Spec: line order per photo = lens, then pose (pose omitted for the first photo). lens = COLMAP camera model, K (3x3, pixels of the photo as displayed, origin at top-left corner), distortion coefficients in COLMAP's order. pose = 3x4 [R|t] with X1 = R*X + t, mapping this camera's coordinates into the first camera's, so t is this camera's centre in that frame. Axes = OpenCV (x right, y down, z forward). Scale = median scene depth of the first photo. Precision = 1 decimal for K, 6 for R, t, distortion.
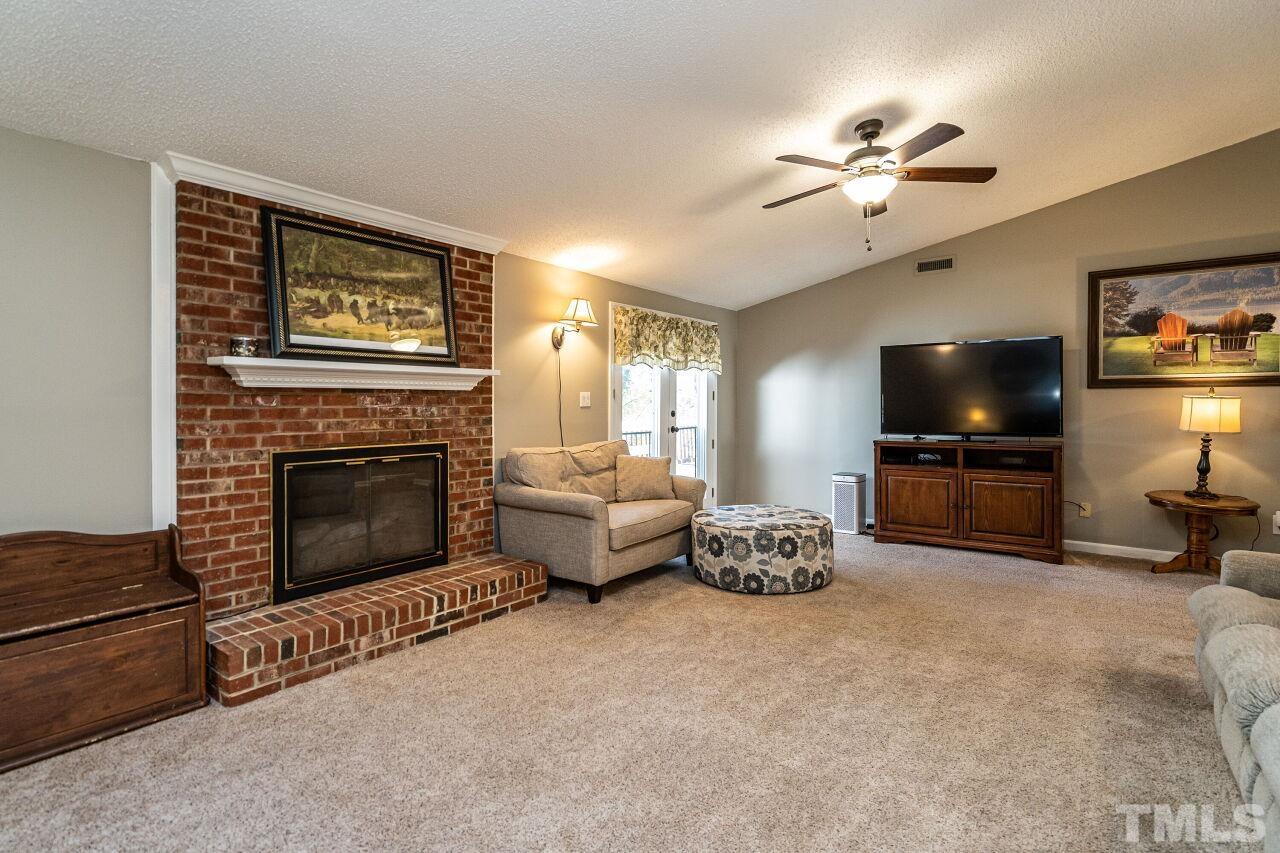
lens RADIAL K [[600.6, 0, 641.2], [0, 600.6, 411.5], [0, 0, 1]] dist [0.000541, 0.000933]
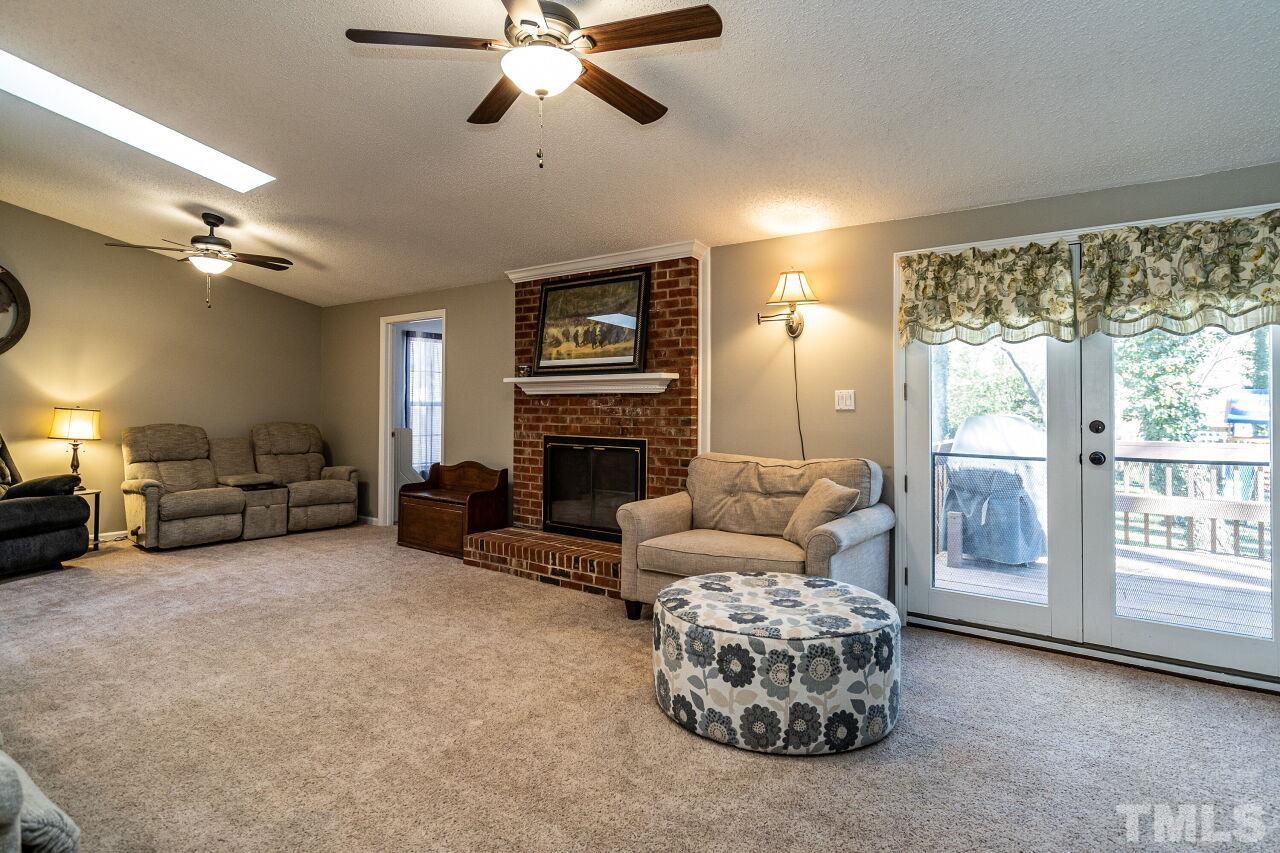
lens RADIAL K [[689.3, 0, 620.8], [0, 689.3, 392.4], [0, 0, 1]] dist [-0.016454, 0.000546]
pose [[0.009299, -0.012778, -0.999875, 0.954517], [-0.012646, 0.999837, -0.012896, -0.018994], [0.999877, 0.012765, 0.009136, 0.926825]]
